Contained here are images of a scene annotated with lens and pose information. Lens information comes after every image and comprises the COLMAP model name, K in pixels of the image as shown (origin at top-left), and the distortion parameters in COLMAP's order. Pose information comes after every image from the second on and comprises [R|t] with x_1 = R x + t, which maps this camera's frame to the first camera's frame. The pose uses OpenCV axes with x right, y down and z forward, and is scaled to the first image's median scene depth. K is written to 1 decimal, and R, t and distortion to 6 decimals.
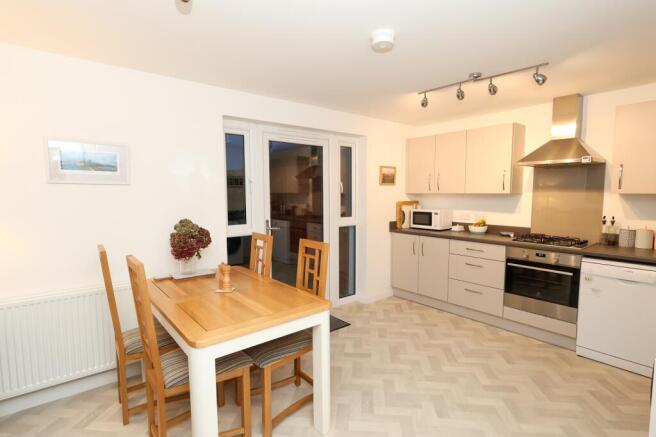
lens RADIAL K [[324.8, 0, 328.4], [0, 324.8, 220.6], [0, 0, 1]] dist [-0.000704, -0.000022]
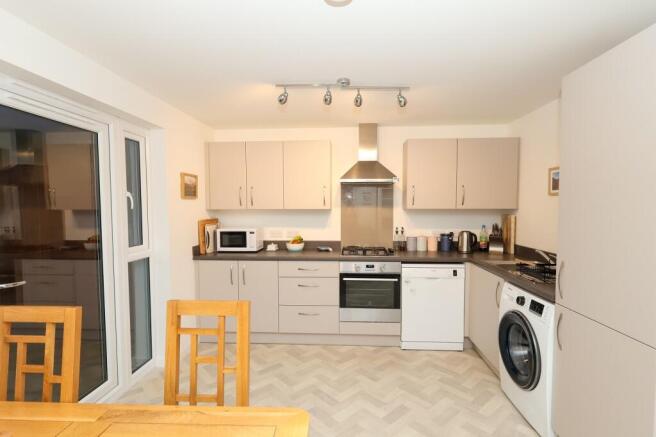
lens RADIAL K [[324.8, 0, 328.4], [0, 324.8, 220.6], [0, 0, 1]] dist [-0.000704, -0.000022]
pose [[0.678362, -0.030789, 0.734083, -0.191936], [0.064606, 0.997751, -0.017854, -0.029522], [-0.731882, 0.059537, 0.678825, 0.311265]]
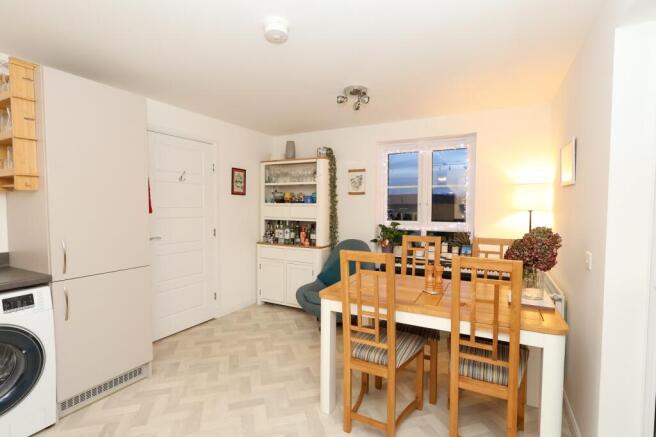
lens RADIAL K [[324.8, 0, 328.4], [0, 324.8, 220.6], [0, 0, 1]] dist [-0.000704, -0.000022]
pose [[-0.918249, 0.022024, -0.395392, 0.397509], [-0.033803, 0.990449, 0.133672, -0.125898], [0.394559, 0.136109, -0.908734, 1.585344]]
